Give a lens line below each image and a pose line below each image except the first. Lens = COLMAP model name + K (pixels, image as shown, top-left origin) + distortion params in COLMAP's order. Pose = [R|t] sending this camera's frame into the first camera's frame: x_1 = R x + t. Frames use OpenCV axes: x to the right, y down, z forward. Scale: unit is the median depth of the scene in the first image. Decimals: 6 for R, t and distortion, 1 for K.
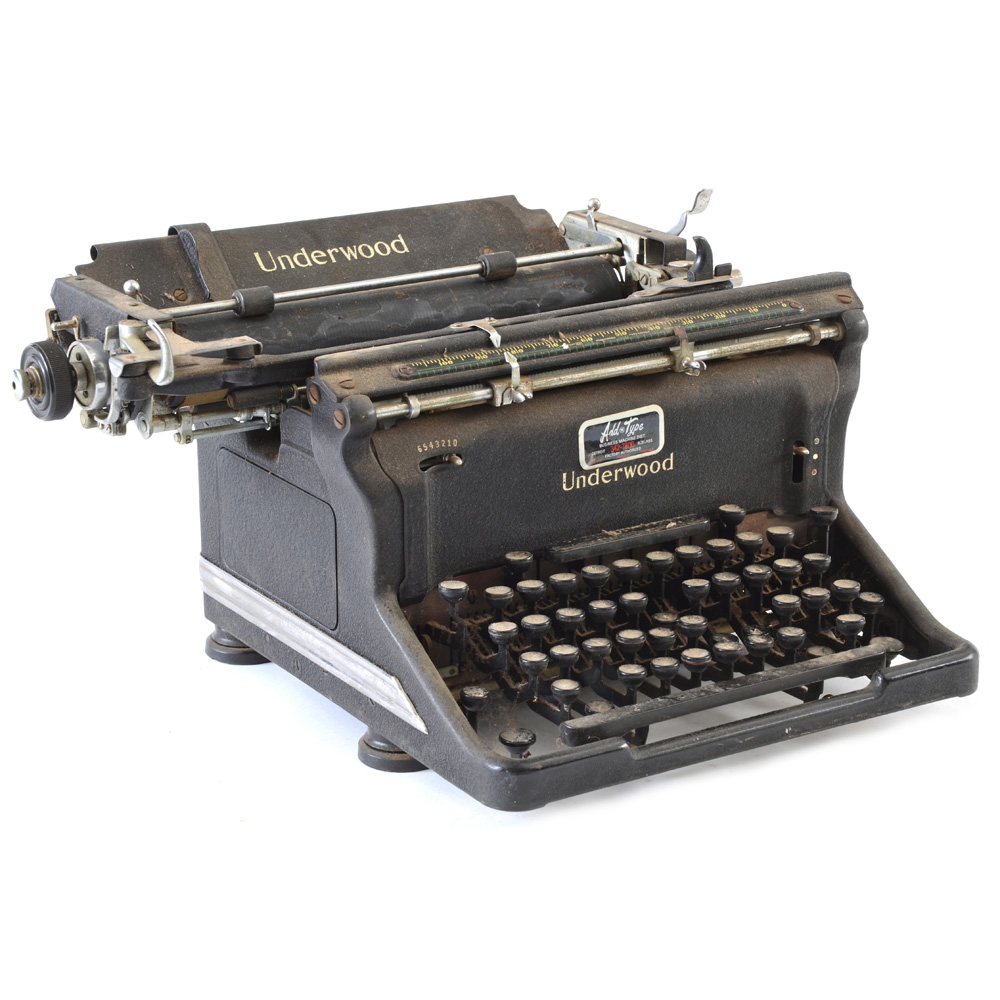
lens RADIAL K [[2768.2, 0, 498.5], [0, 2768.2, 491.4], [0, 0, 1]] dist [0.448060, 0.000000]
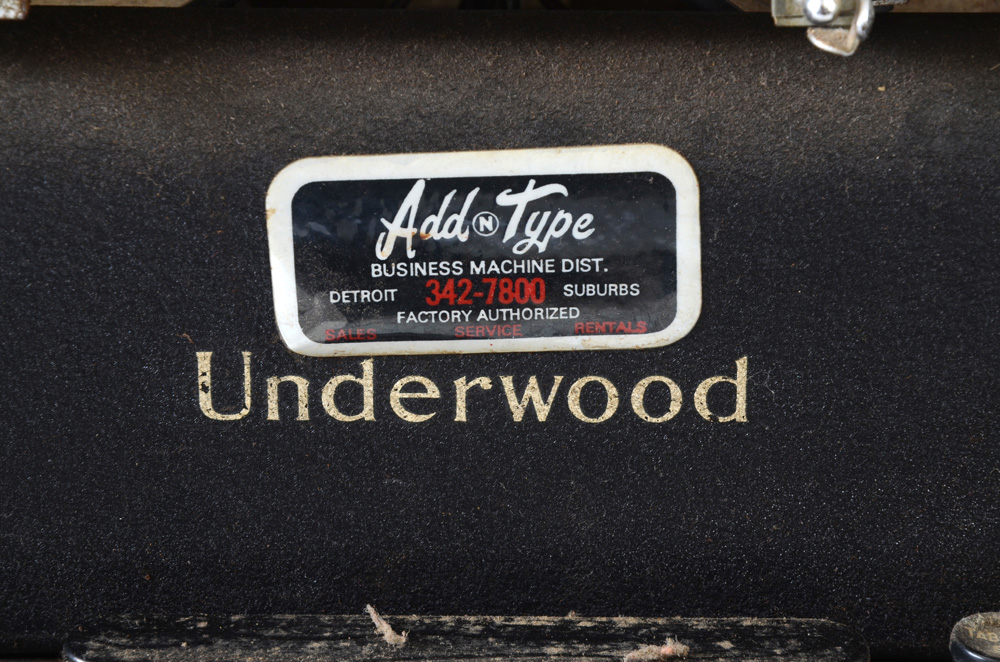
lens RADIAL K [[3601.7, 0, 494.9], [0, 3601.7, 332.2], [0, 0, 1]] dist [0.565570, 0.000000]
pose [[0.841243, 0.219193, -0.494232, 0.200548], [-0.170083, 0.975011, 0.142916, -0.057516], [0.513208, -0.036166, 0.857502, 0.734184]]
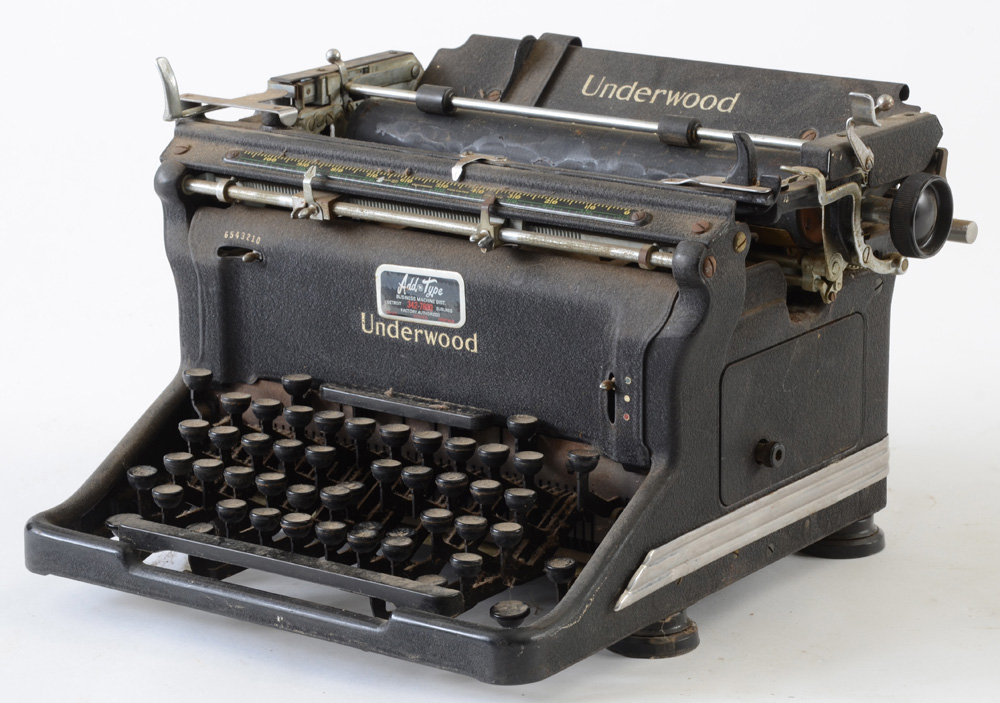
lens RADIAL K [[3434.7, 0, 501.2], [0, 3434.7, 348.5], [0, 0, 1]] dist [0.553590, 0.000000]
pose [[0.362813, 0.240492, -0.900295, 1.080503], [-0.278373, 0.949981, 0.141582, -0.171127], [0.889312, 0.199250, 0.411612, 0.560836]]
